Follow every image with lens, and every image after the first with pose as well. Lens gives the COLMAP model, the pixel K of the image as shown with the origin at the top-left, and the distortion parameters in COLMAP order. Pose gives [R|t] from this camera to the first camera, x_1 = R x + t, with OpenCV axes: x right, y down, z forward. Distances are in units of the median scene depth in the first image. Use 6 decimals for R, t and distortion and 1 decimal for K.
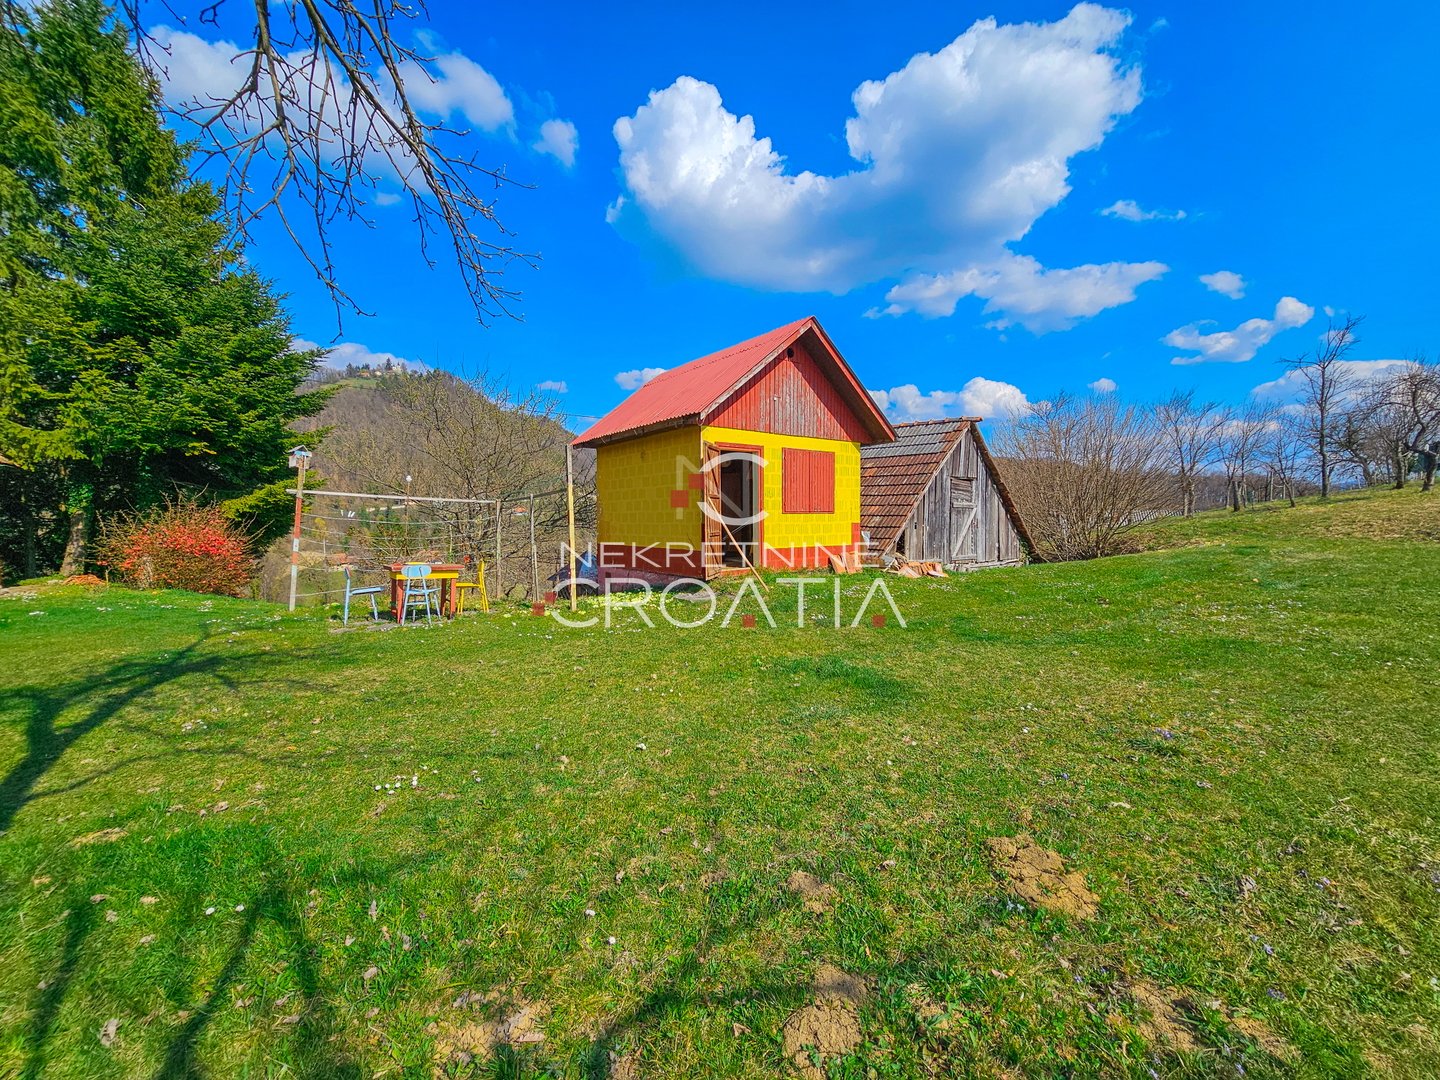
lens RADIAL K [[589.9, 0, 718.9], [0, 589.9, 543.1], [0, 0, 1]] dist [0.001168, -0.002913]
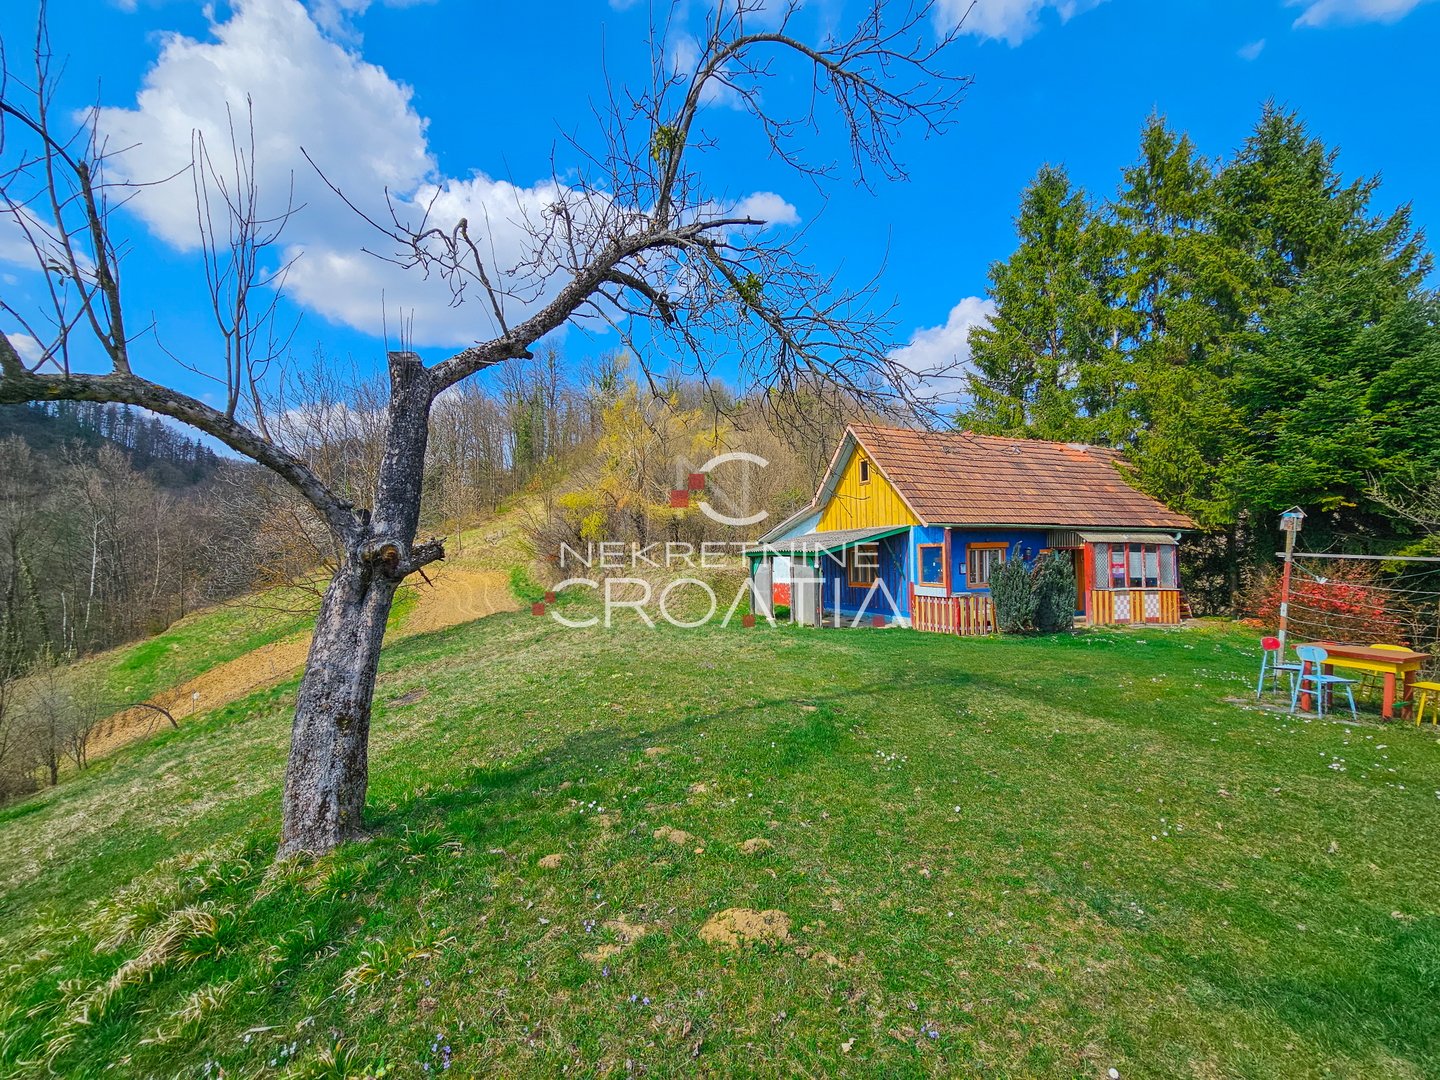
lens RADIAL K [[586.2, 0, 718.8], [0, 586.2, 548.0], [0, 0, 1]] dist [-0.000471, -0.000397]
pose [[-0.185008, -0.014811, -0.982625, 0.289737], [-0.038234, 0.999238, -0.007862, -0.039956], [0.981993, 0.036115, -0.185433, 0.185797]]
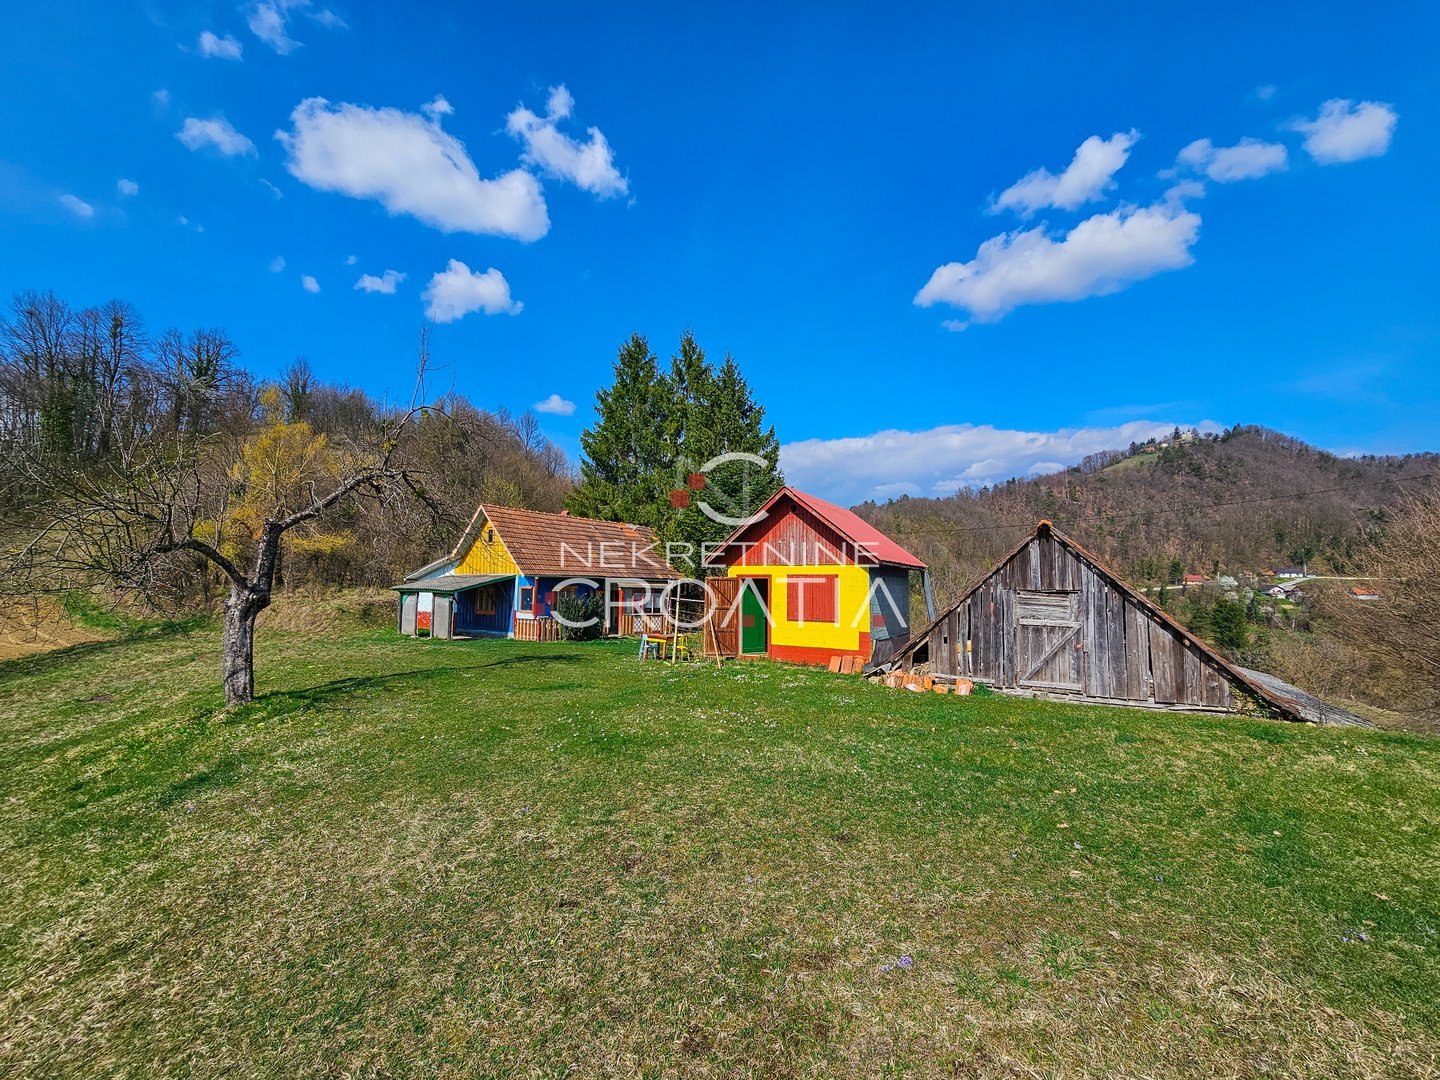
lens RADIAL K [[589.9, 0, 718.9], [0, 589.9, 543.1], [0, 0, 1]] dist [0.001168, -0.002913]
pose [[0.375721, -0.064212, -0.924506, 1.038034], [-0.059521, 0.993865, -0.093219, -0.070871], [0.924819, 0.090052, 0.369594, 0.233905]]
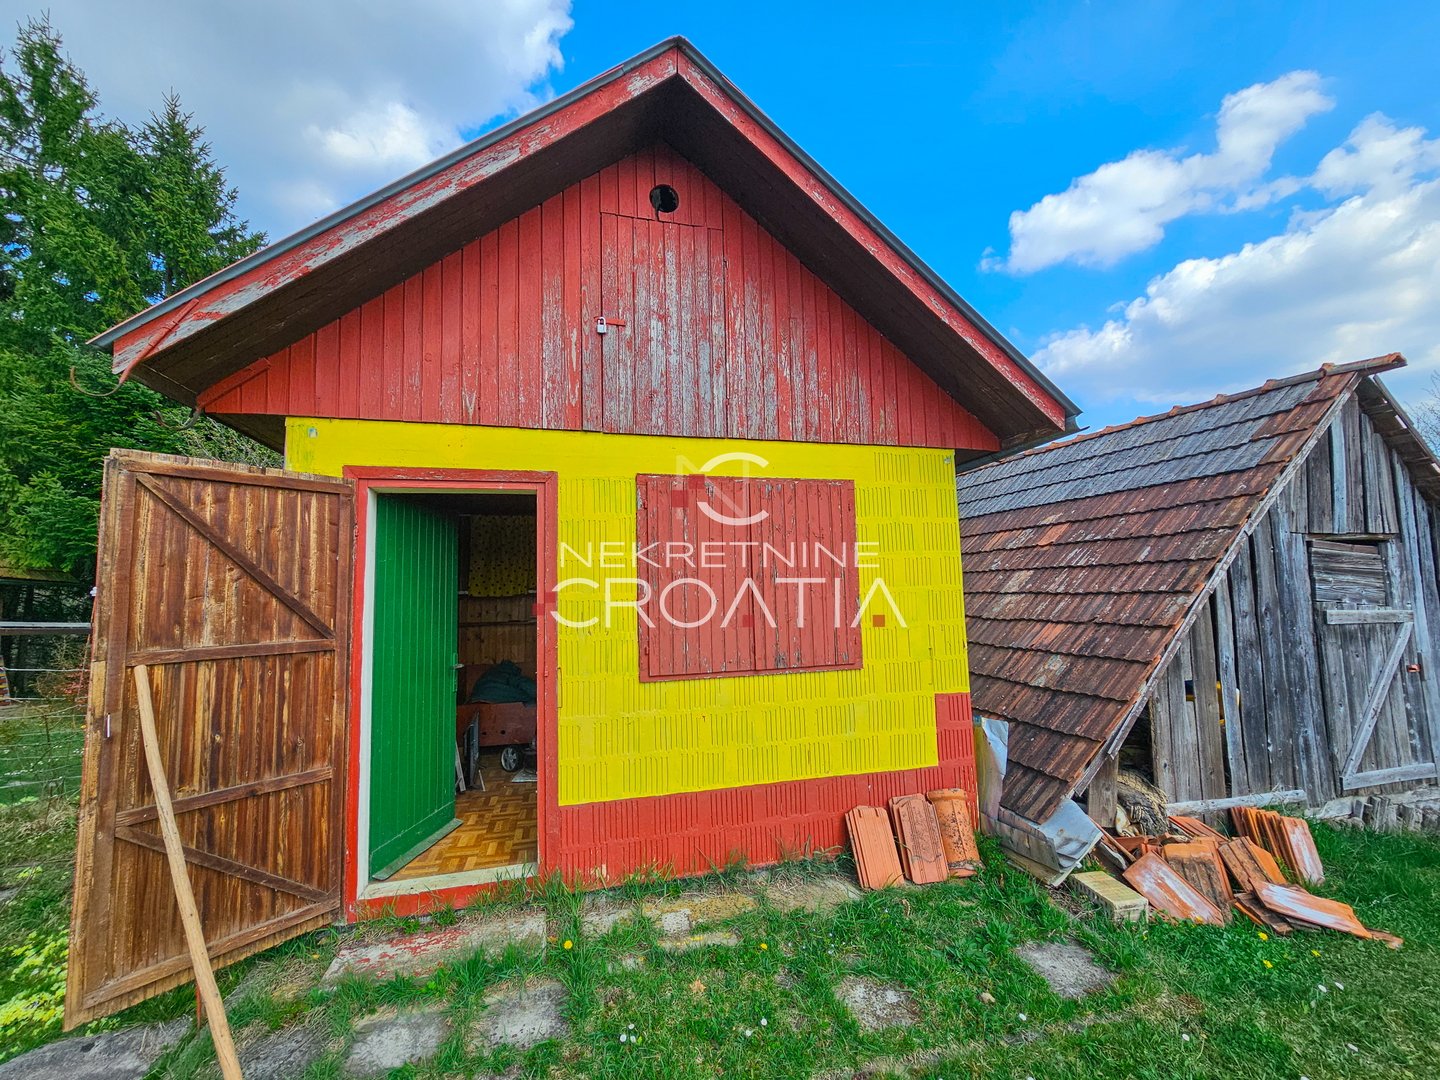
lens RADIAL K [[586.2, 0, 718.8], [0, 586.2, 548.0], [0, 0, 1]] dist [-0.000471, -0.000397]
pose [[0.925939, -0.049548, -0.374410, 0.200781], [0.002244, 0.992061, -0.125737, -0.061712], [0.377667, 0.115585, 0.918699, 0.549306]]
